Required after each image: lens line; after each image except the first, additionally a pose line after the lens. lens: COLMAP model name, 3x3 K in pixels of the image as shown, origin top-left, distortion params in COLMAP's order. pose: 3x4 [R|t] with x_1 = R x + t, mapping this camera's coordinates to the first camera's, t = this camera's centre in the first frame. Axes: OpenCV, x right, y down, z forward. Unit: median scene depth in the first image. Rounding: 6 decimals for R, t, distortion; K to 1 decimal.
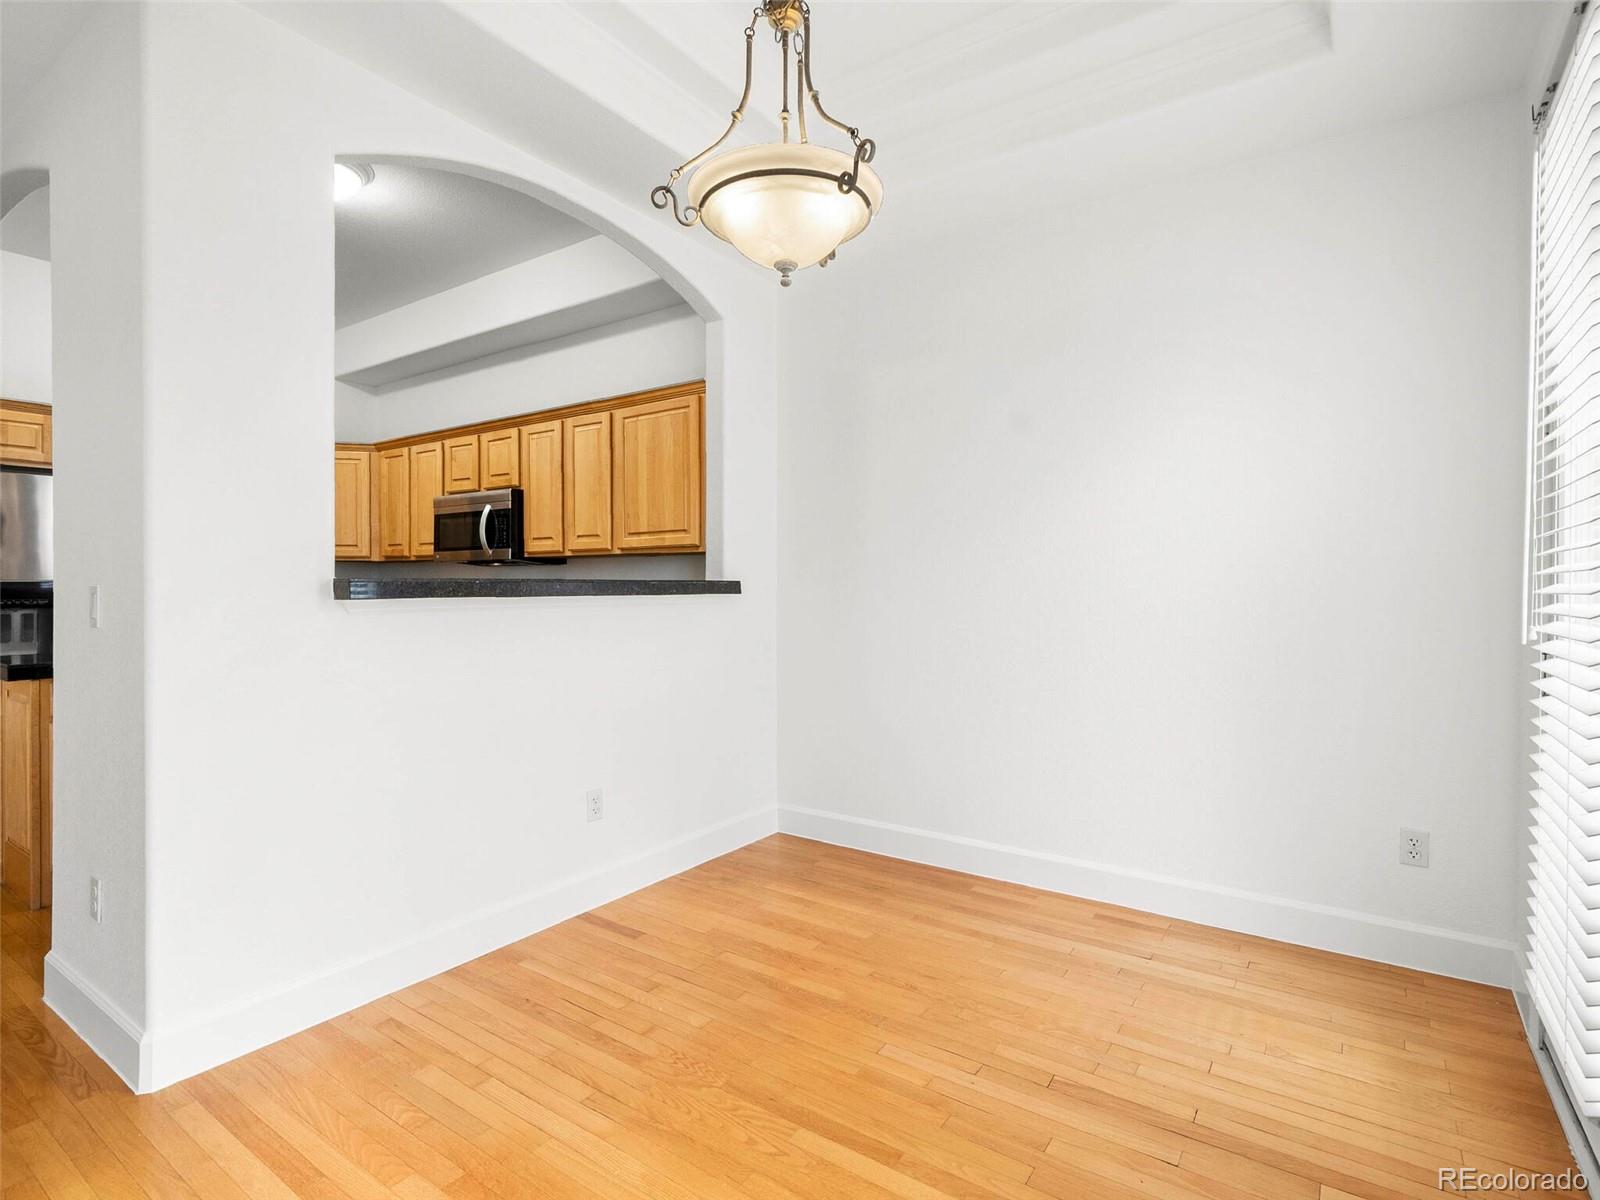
lens RADIAL K [[802.0, 0, 798.8], [0, 802.0, 594.4], [0, 0, 1]] dist [-0.011625, -0.000224]
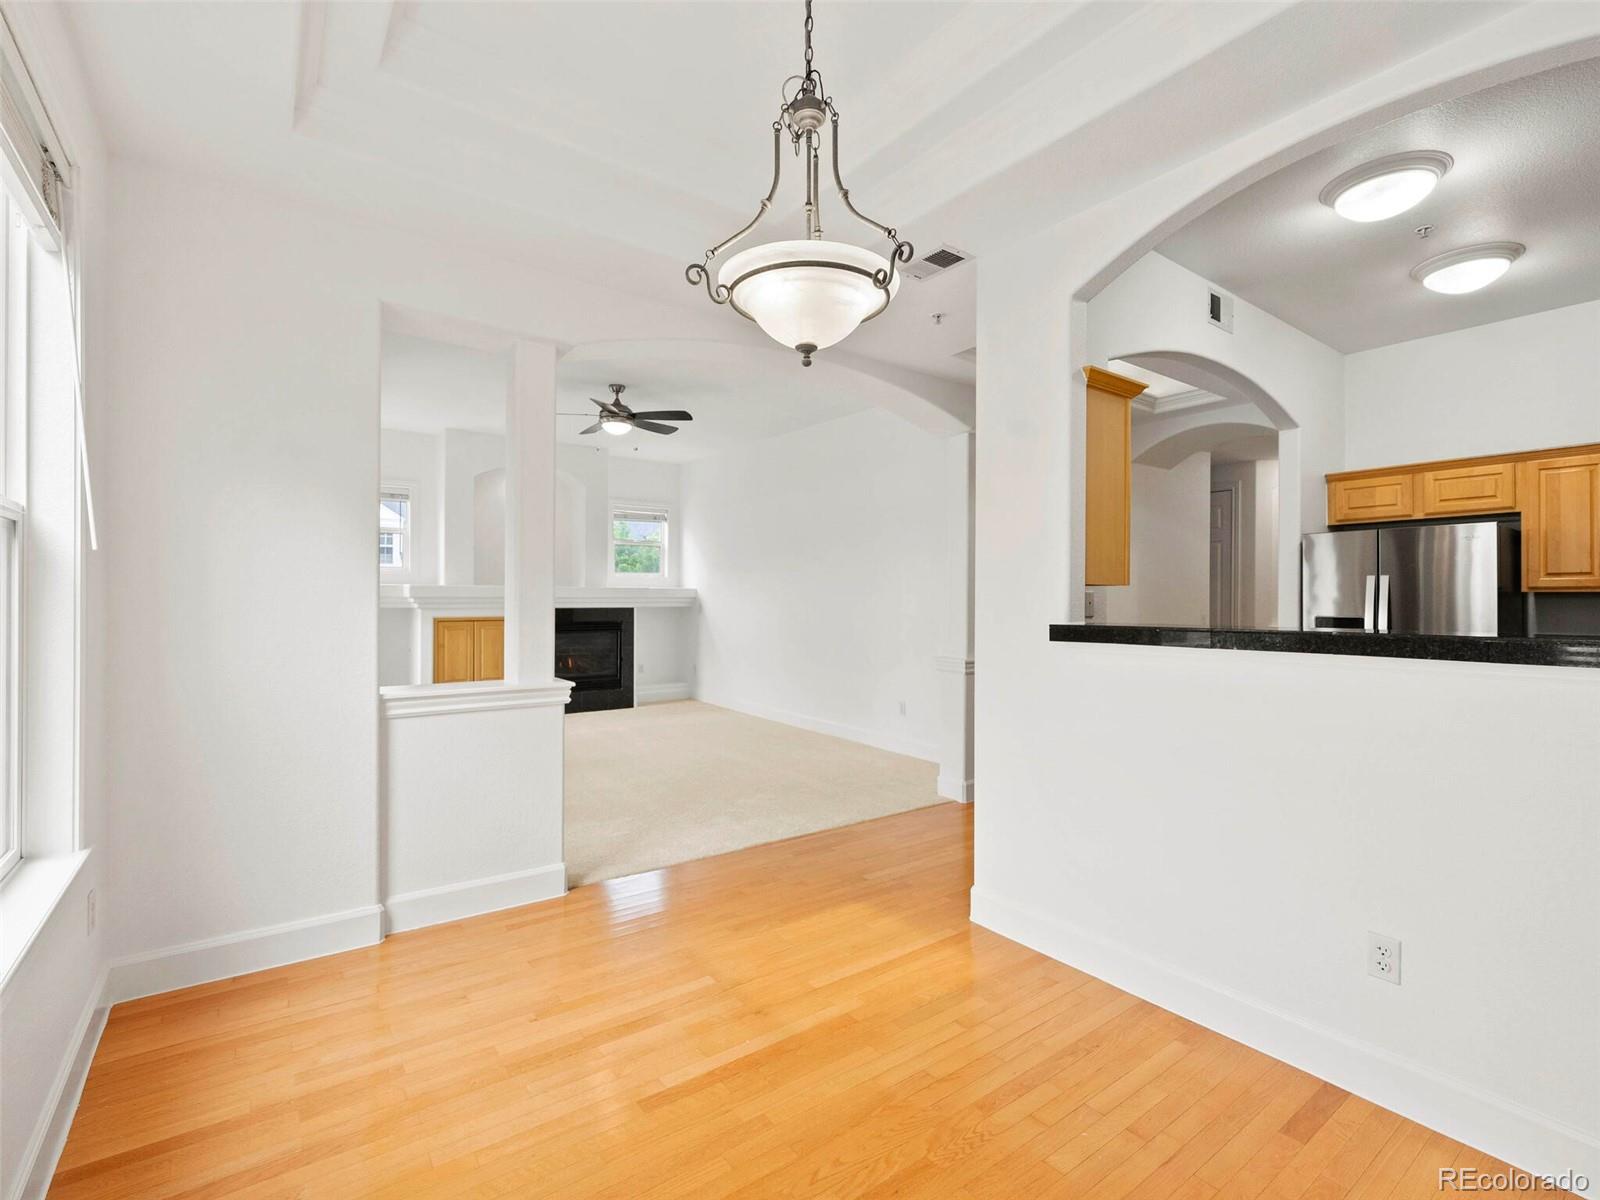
lens RADIAL K [[741.4, 0, 792.4], [0, 741.4, 595.0], [0, 0, 1]] dist [-0.001094, 0.000489]
pose [[-0.328609, -0.004154, -0.944457, 0.506484], [-0.016742, 0.999859, 0.001428, -0.040239], [0.944318, 0.016282, -0.328632, 0.710118]]
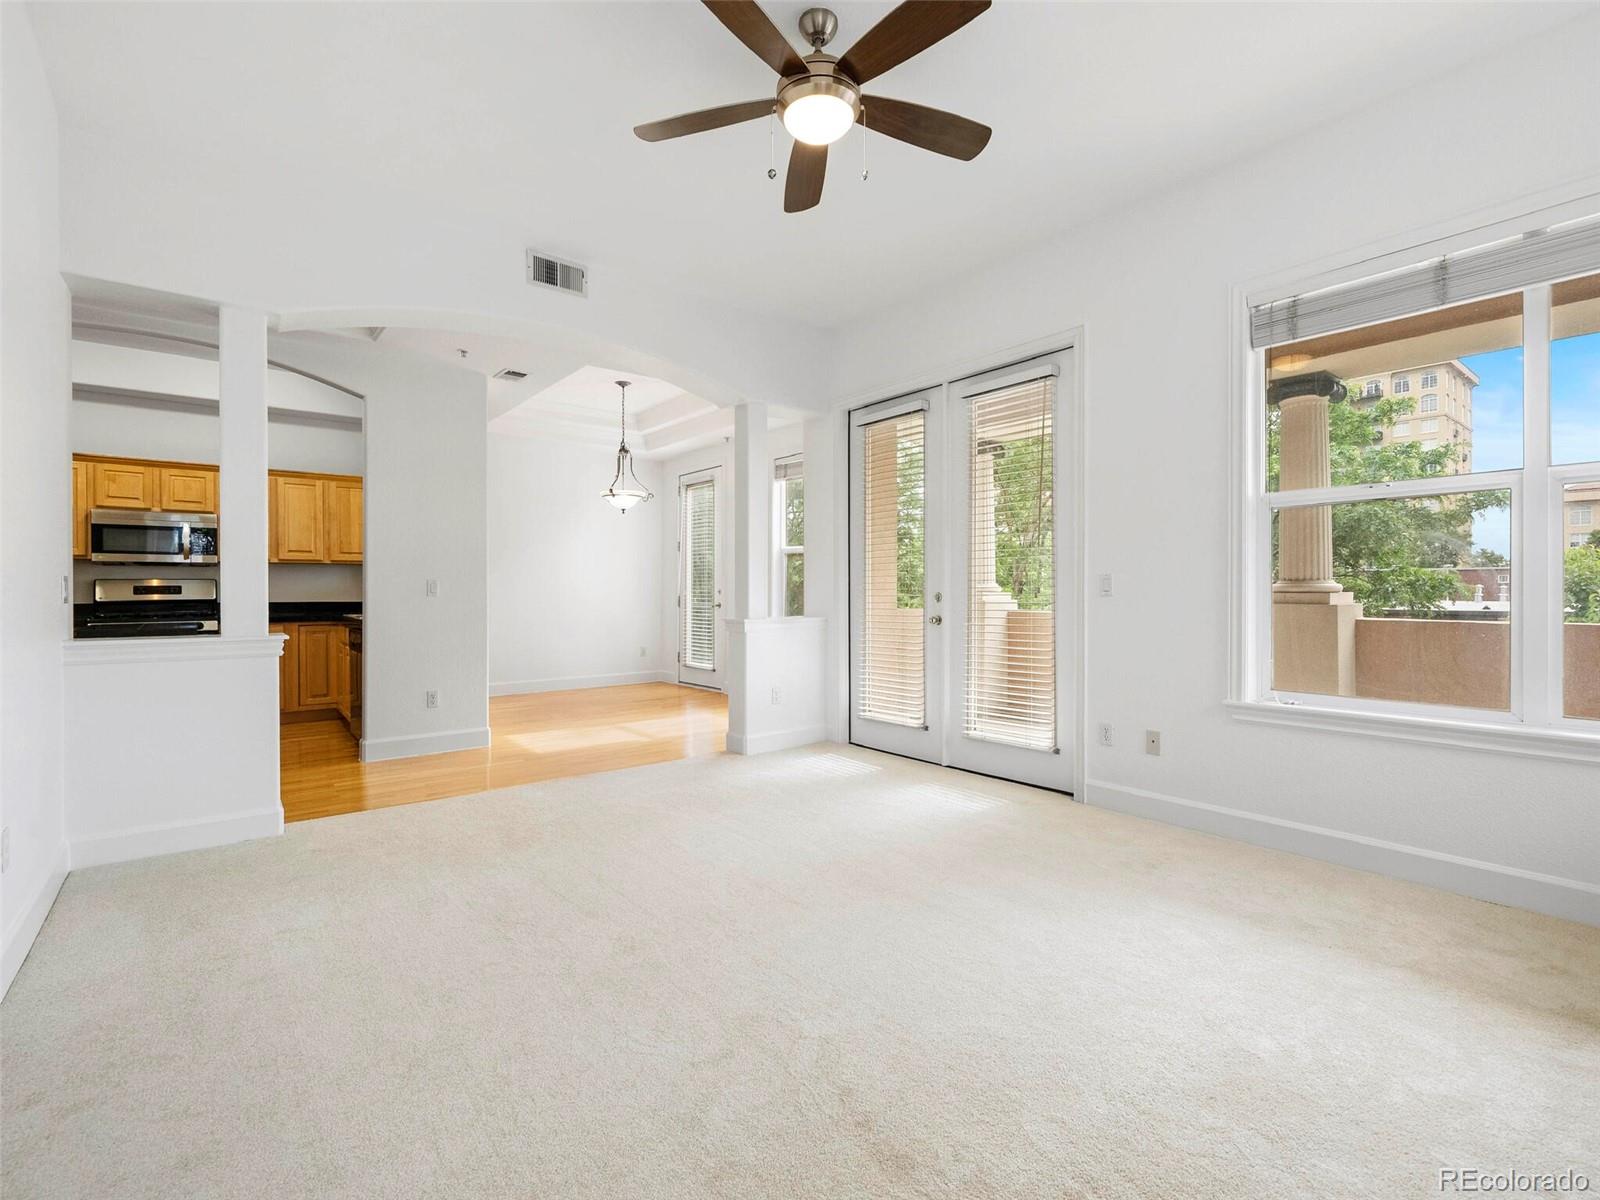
lens RADIAL K [[741.4, 0, 792.4], [0, 741.4, 595.0], [0, 0, 1]] dist [-0.001094, 0.000489]
pose [[0.296518, -0.008045, 0.954993, -1.976826], [0.013522, 0.999900, 0.004225, 0.034203], [-0.954931, 0.011661, 0.296597, -0.598133]]
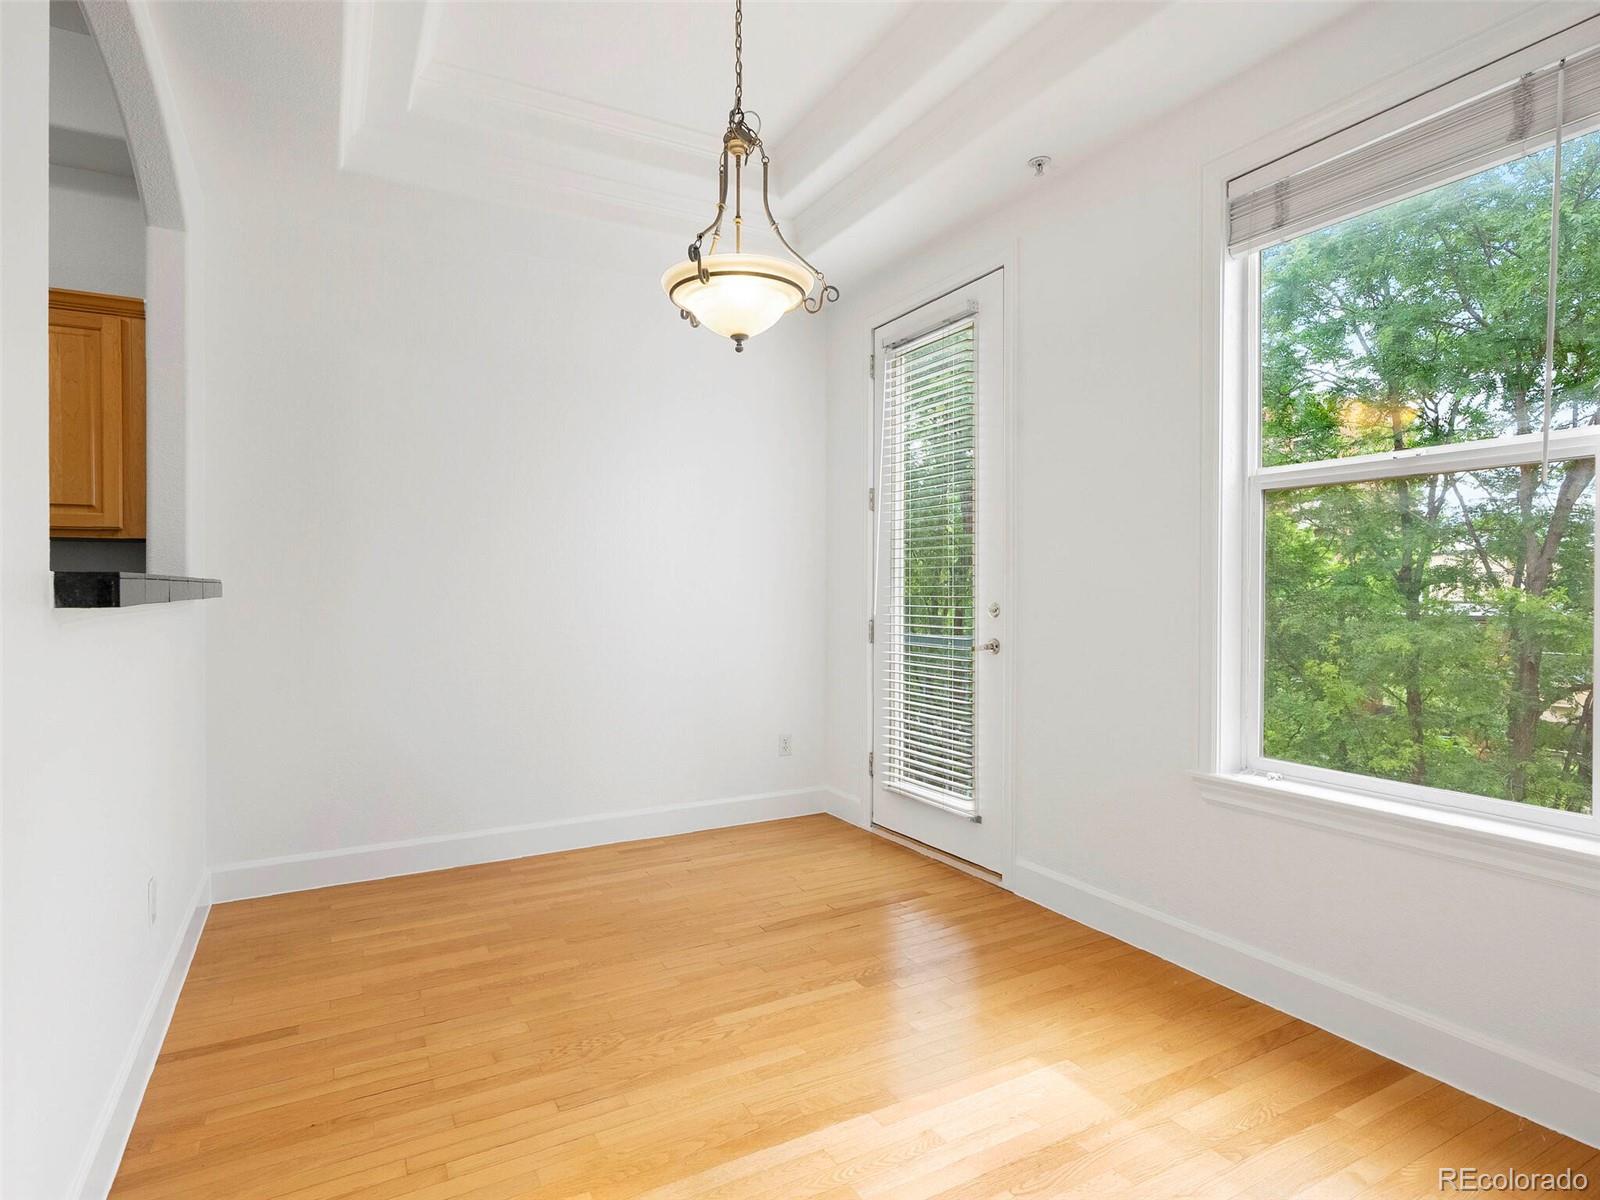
lens RADIAL K [[830.7, 0, 790.4], [0, 830.7, 589.7], [0, 0, 1]] dist [0.004548, 0.001526]
pose [[0.452472, -0.000580, 0.891778, -0.638977], [0.012976, 0.999898, -0.005934, 0.005688], [-0.891684, 0.014257, 0.452433, 0.172044]]
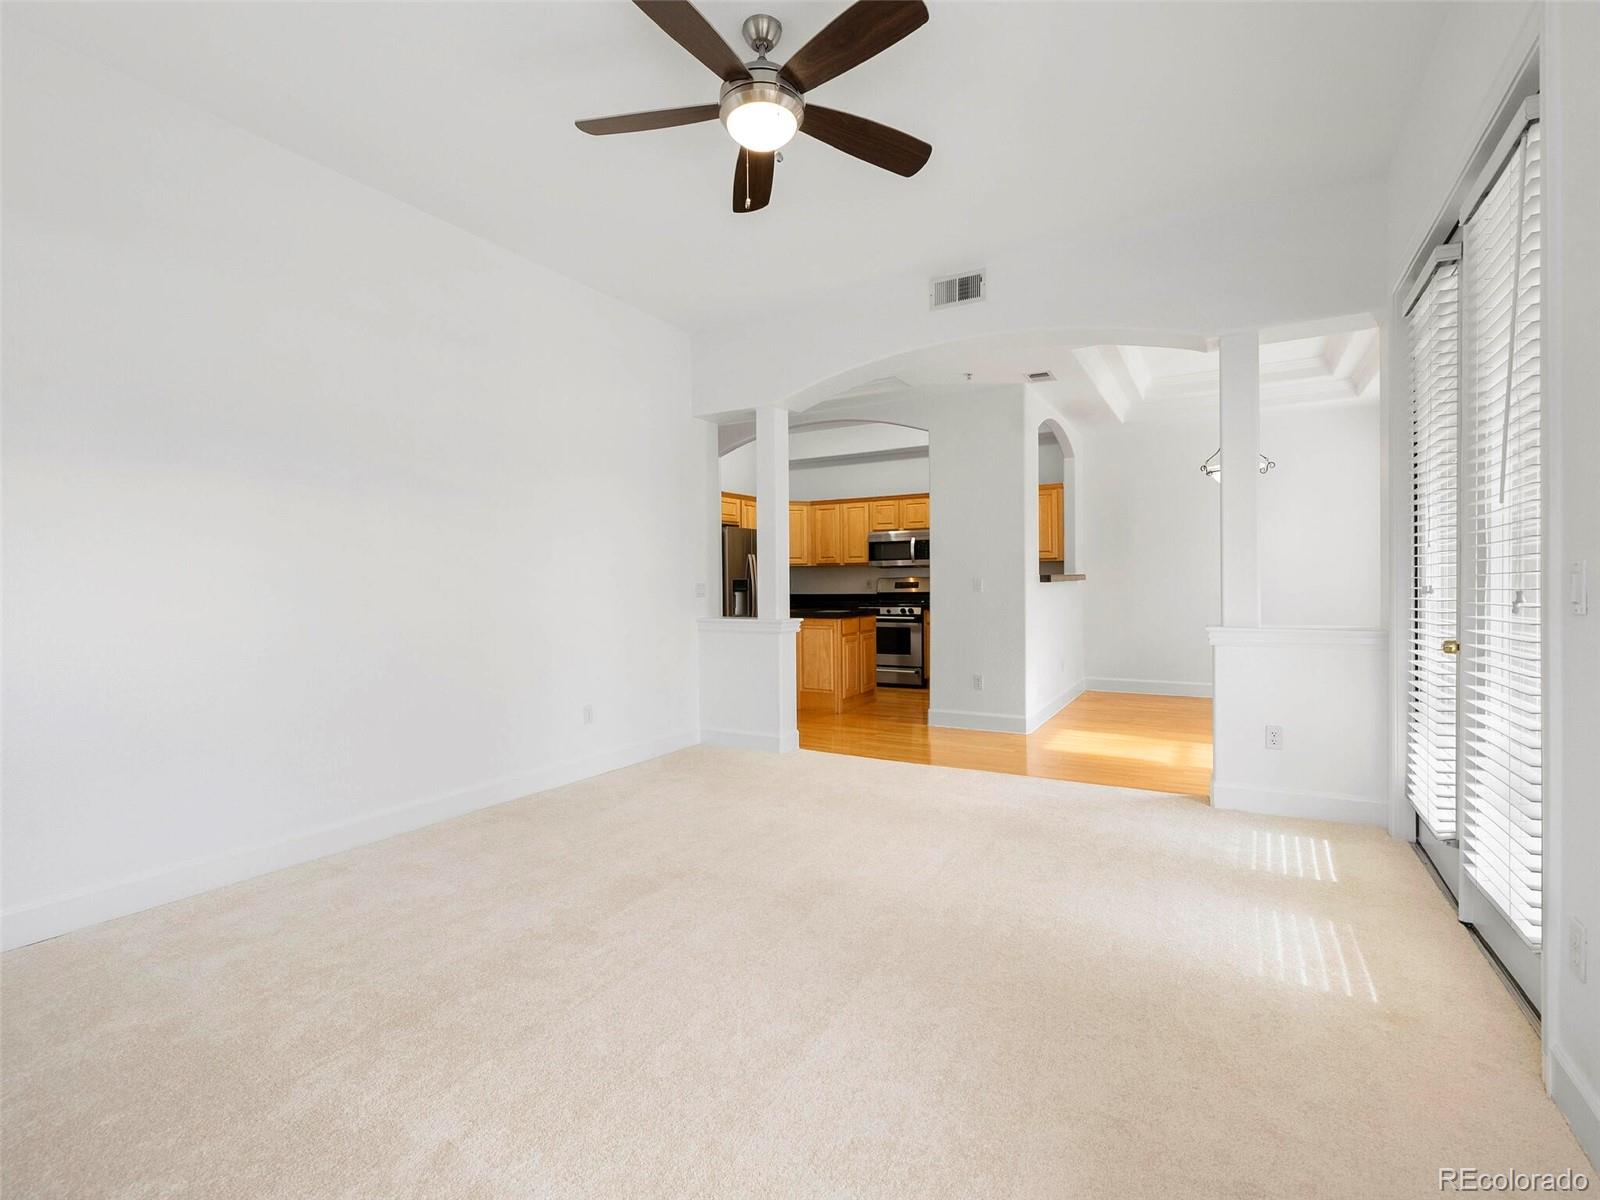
lens RADIAL K [[741.4, 0, 792.4], [0, 741.4, 595.0], [0, 0, 1]] dist [-0.001094, 0.000489]
pose [[0.997596, -0.014389, 0.067788, -1.221246], [0.013980, 0.999881, 0.006506, 0.020816], [-0.067873, -0.005543, 0.997679, -1.200612]]
